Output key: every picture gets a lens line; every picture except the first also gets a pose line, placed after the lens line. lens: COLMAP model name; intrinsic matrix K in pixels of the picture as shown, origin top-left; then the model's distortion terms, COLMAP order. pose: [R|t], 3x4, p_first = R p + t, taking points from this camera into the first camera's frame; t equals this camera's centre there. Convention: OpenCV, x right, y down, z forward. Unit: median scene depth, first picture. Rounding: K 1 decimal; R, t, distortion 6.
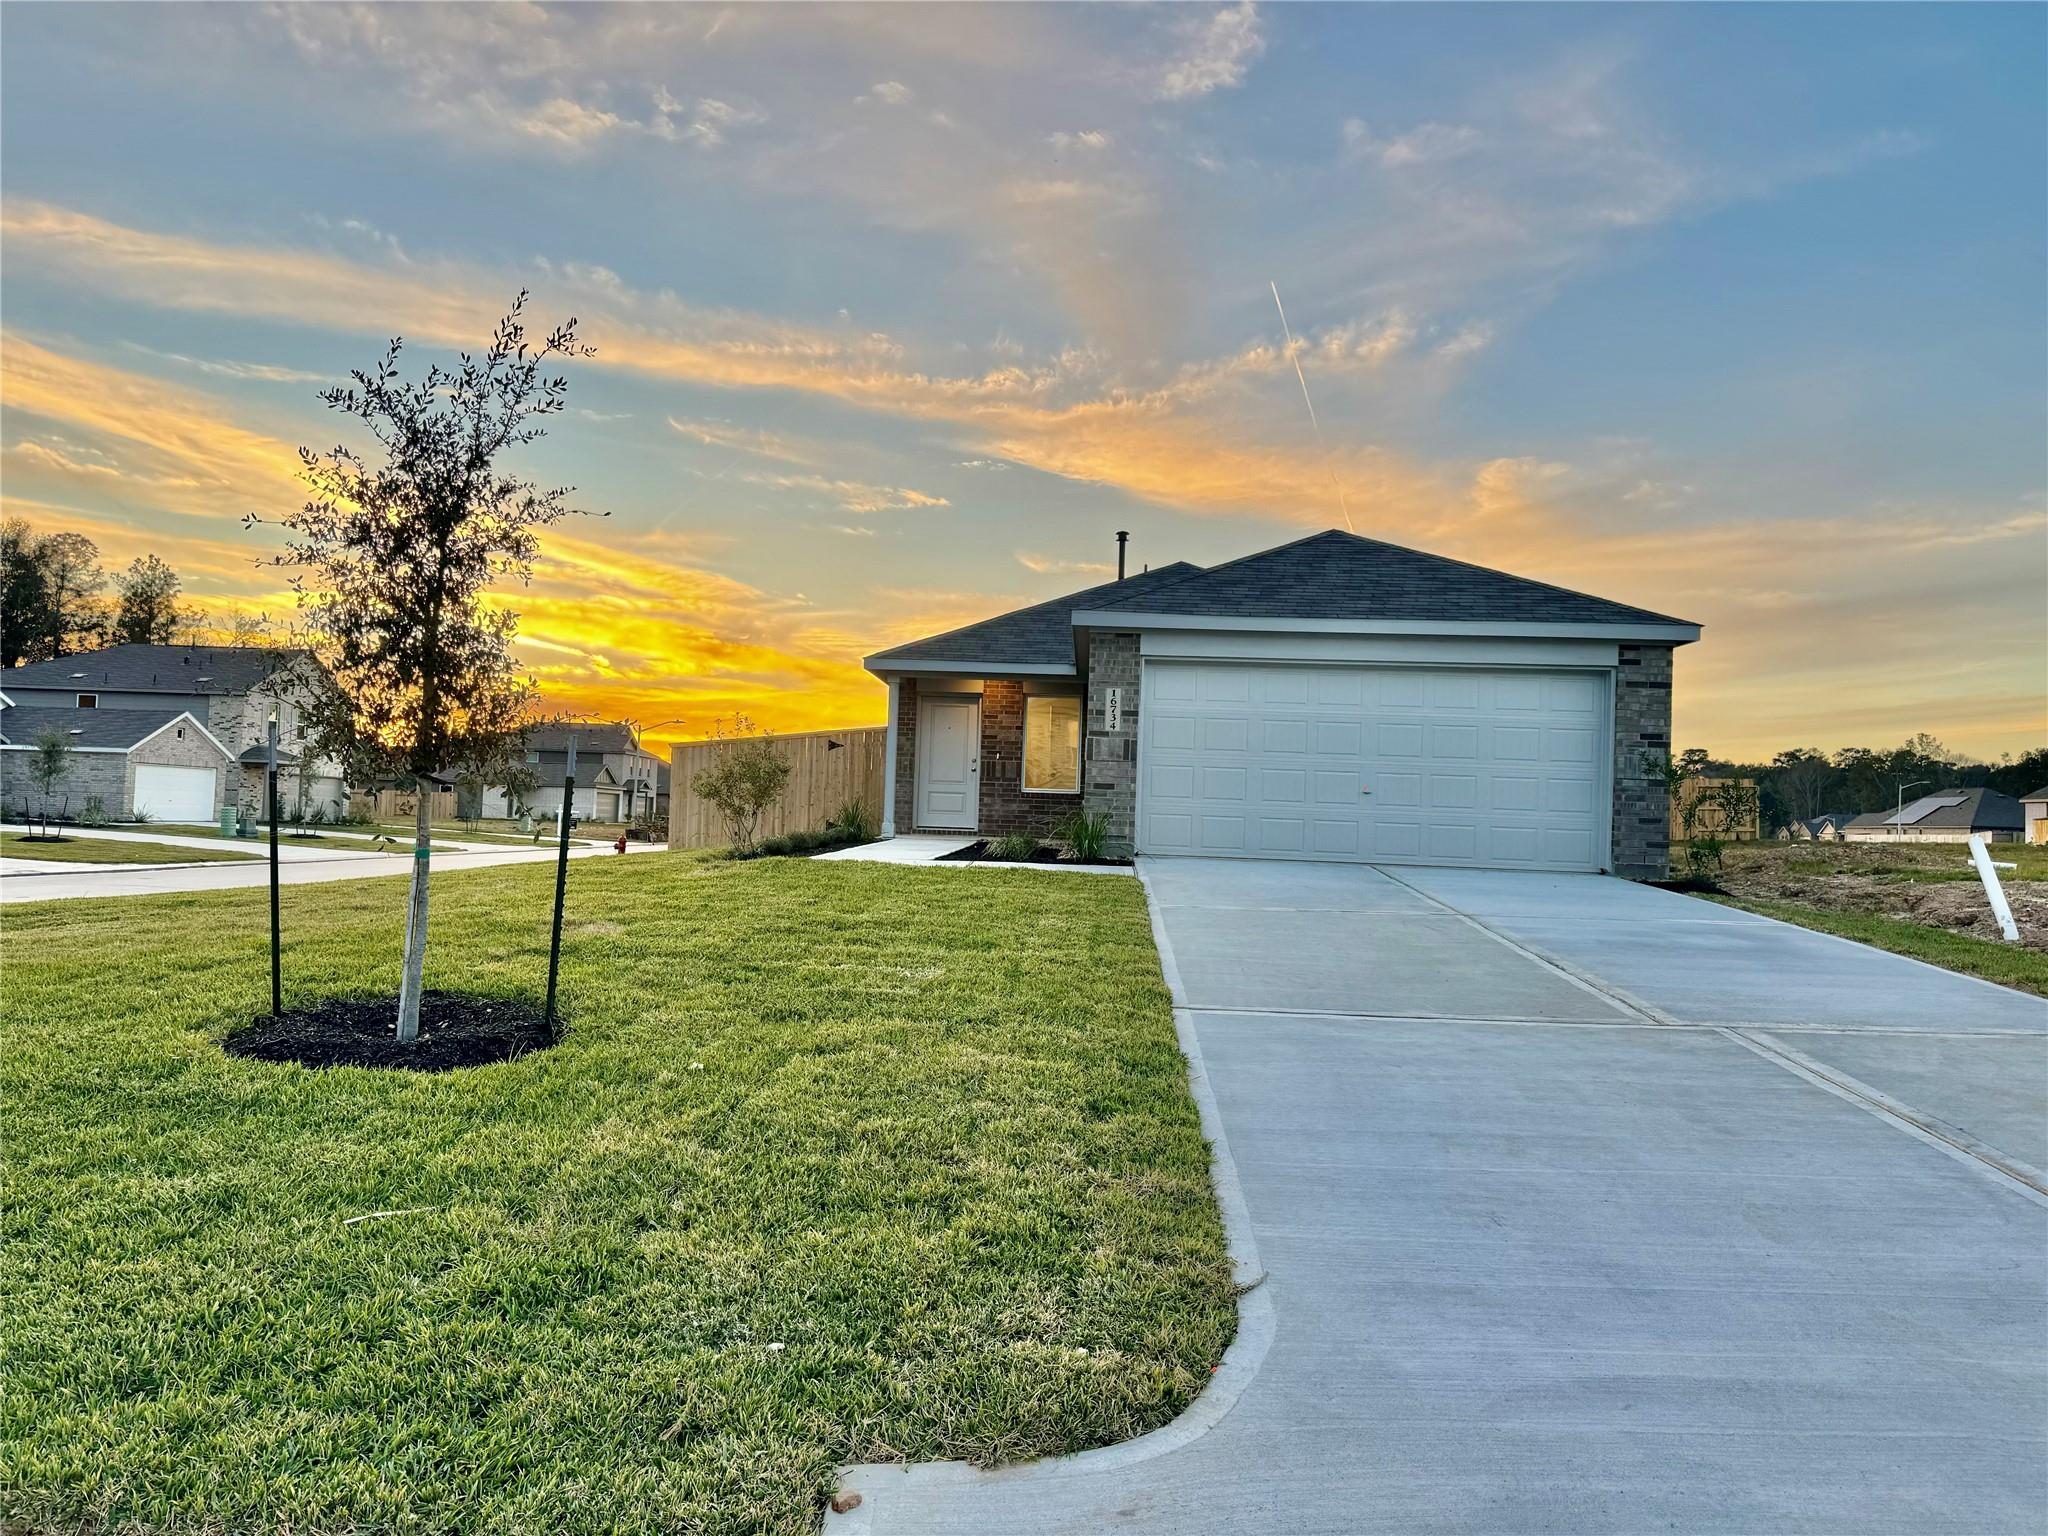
lens RADIAL K [[1431.9, 0, 1028.4], [0, 1431.9, 772.1], [0, 0, 1]] dist [0.018286, -0.002870]
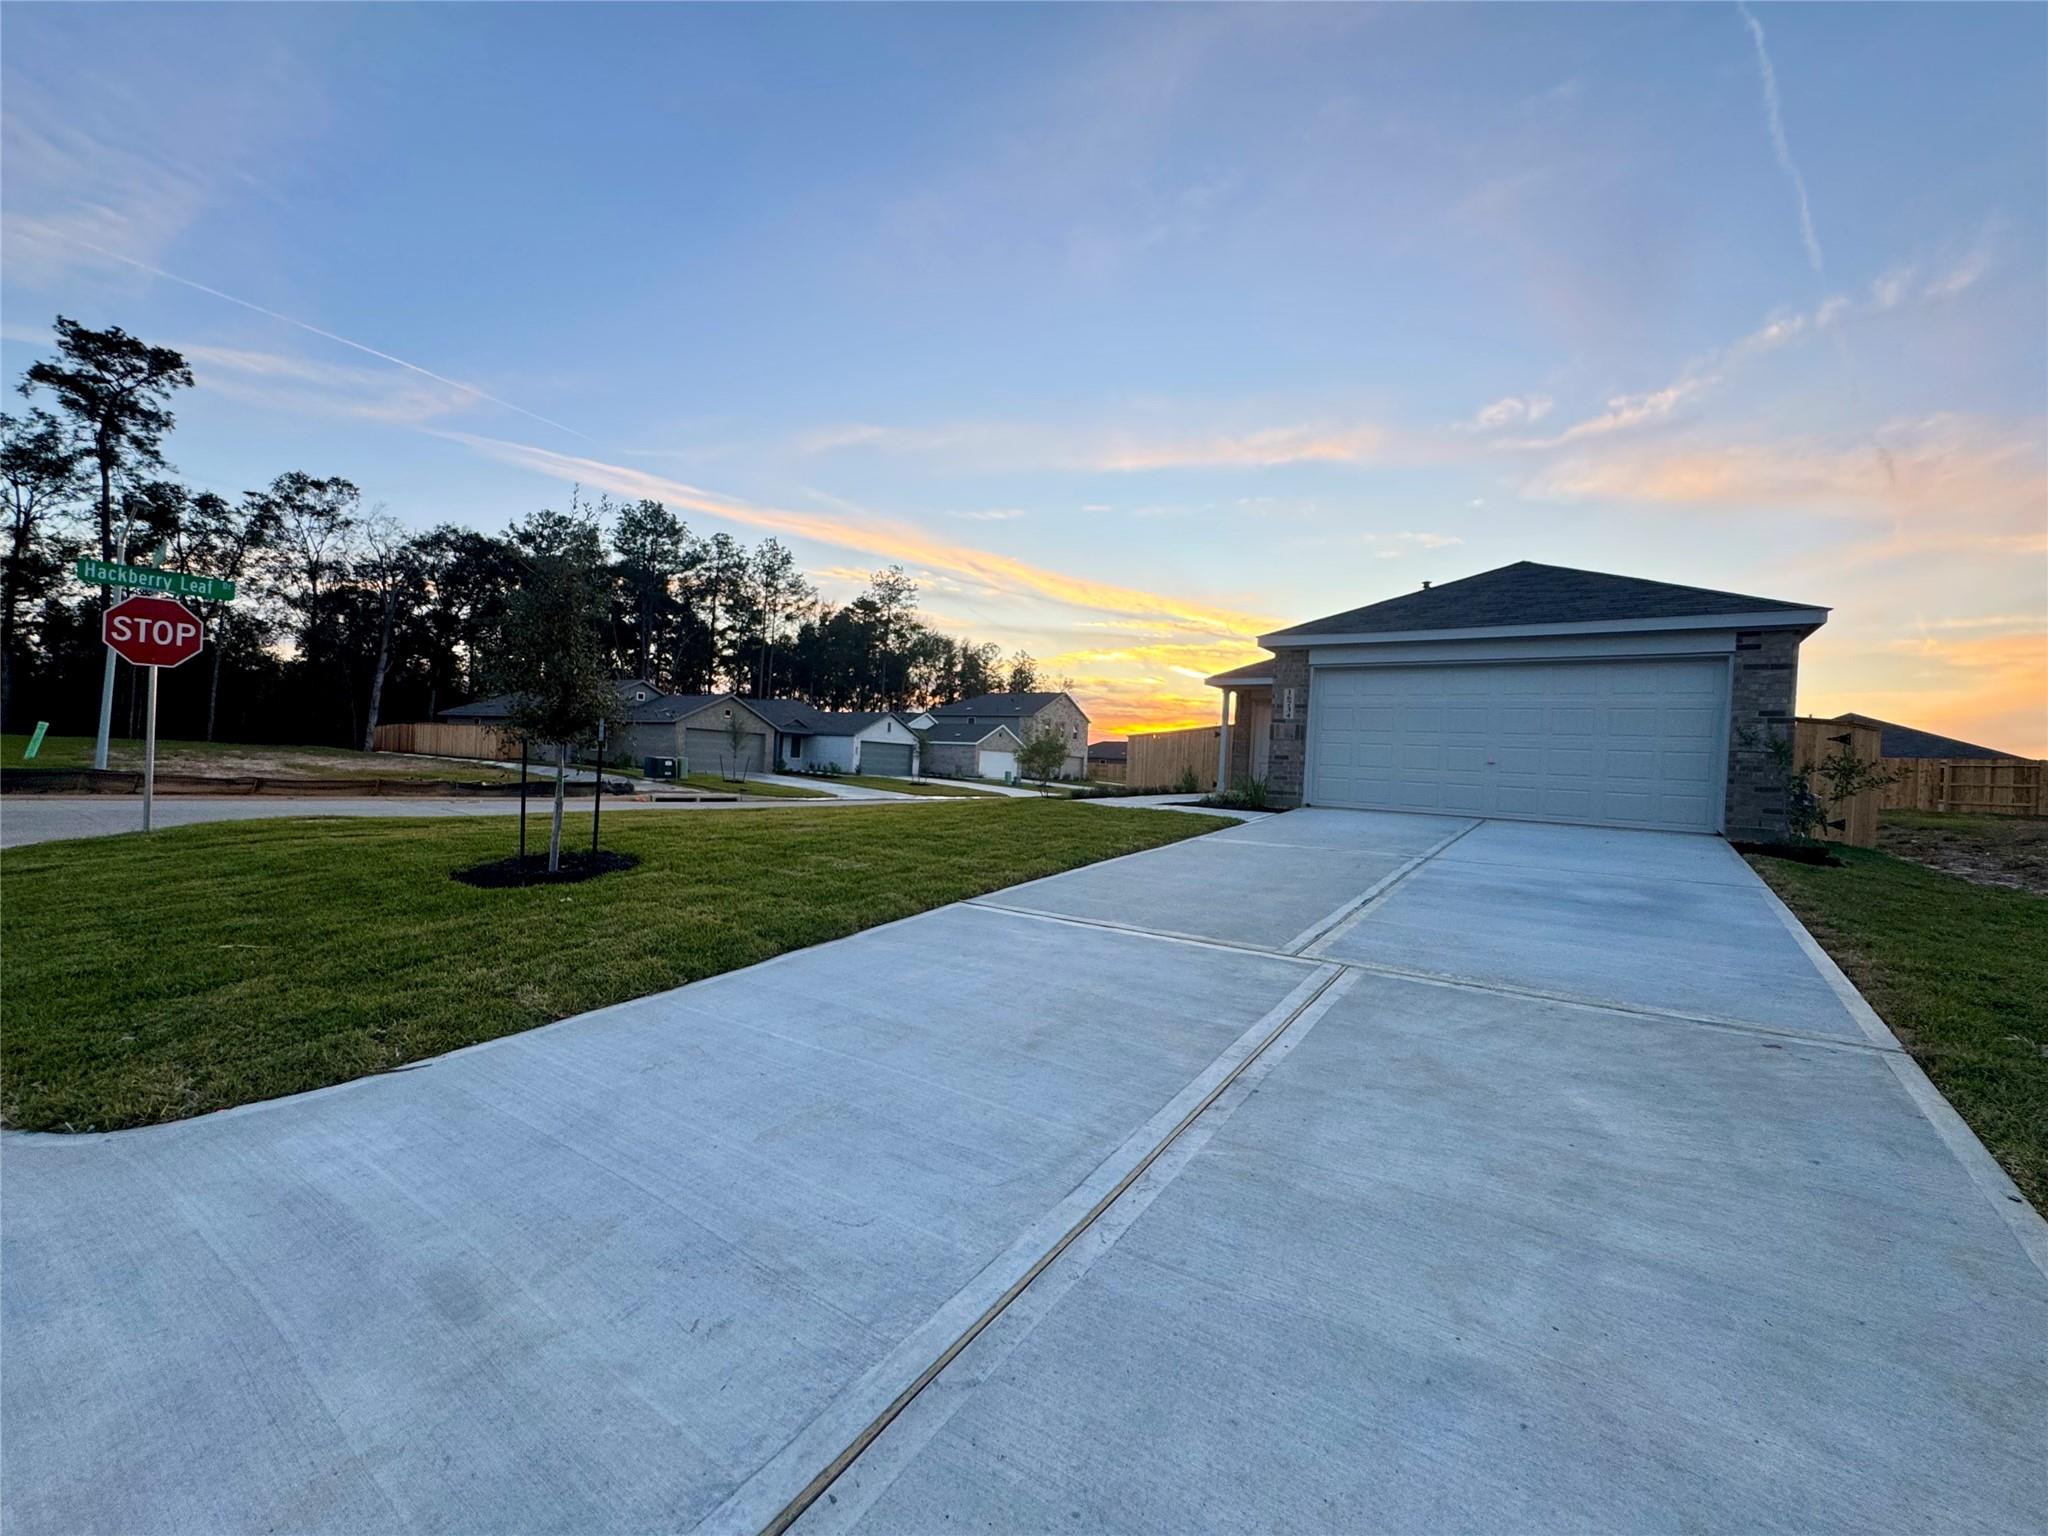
lens RADIAL K [[814.6, 0, 1026.3], [0, 814.6, 764.1], [0, 0, 1]] dist [-0.009050, -0.000018]
pose [[0.840905, 0.007998, -0.541124, 0.284443], [-0.003033, 0.999945, 0.010066, 0.009580], [0.541175, -0.006823, 0.840882, 0.165156]]
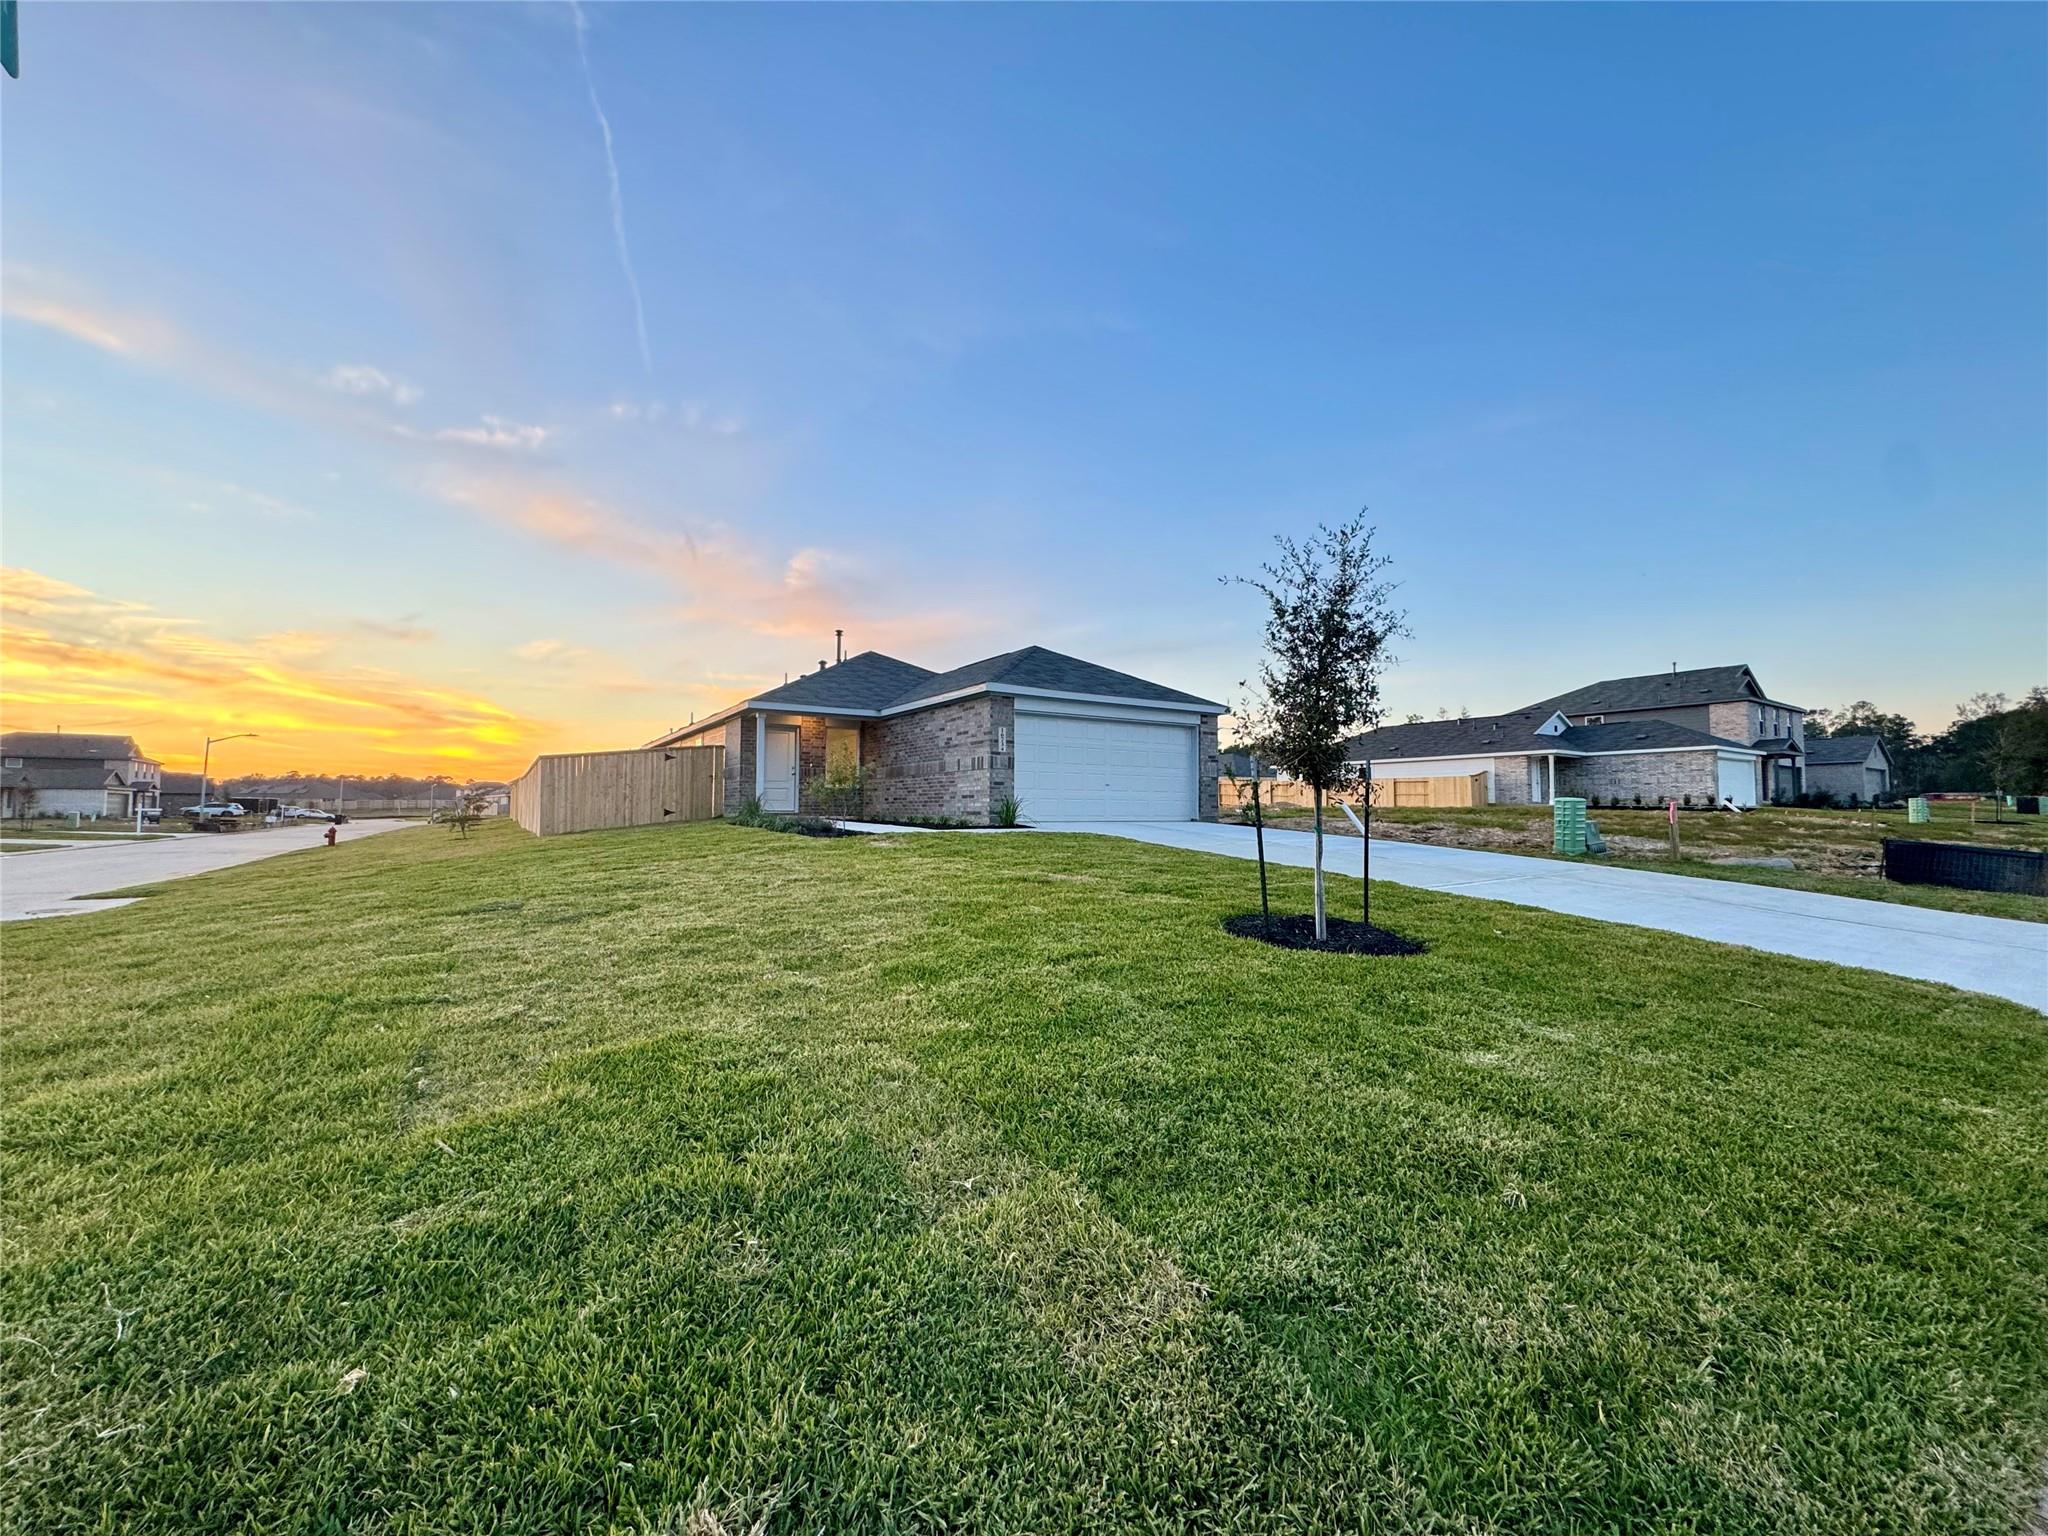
lens RADIAL K [[814.6, 0, 1028.1], [0, 814.6, 779.8], [0, 0, 1]] dist [-0.009050, -0.000018]
pose [[0.796173, -0.011015, 0.604969, -0.531494], [0.004703, 0.999917, 0.012017, -0.006034], [-0.605051, -0.006722, 0.796159, 0.179772]]
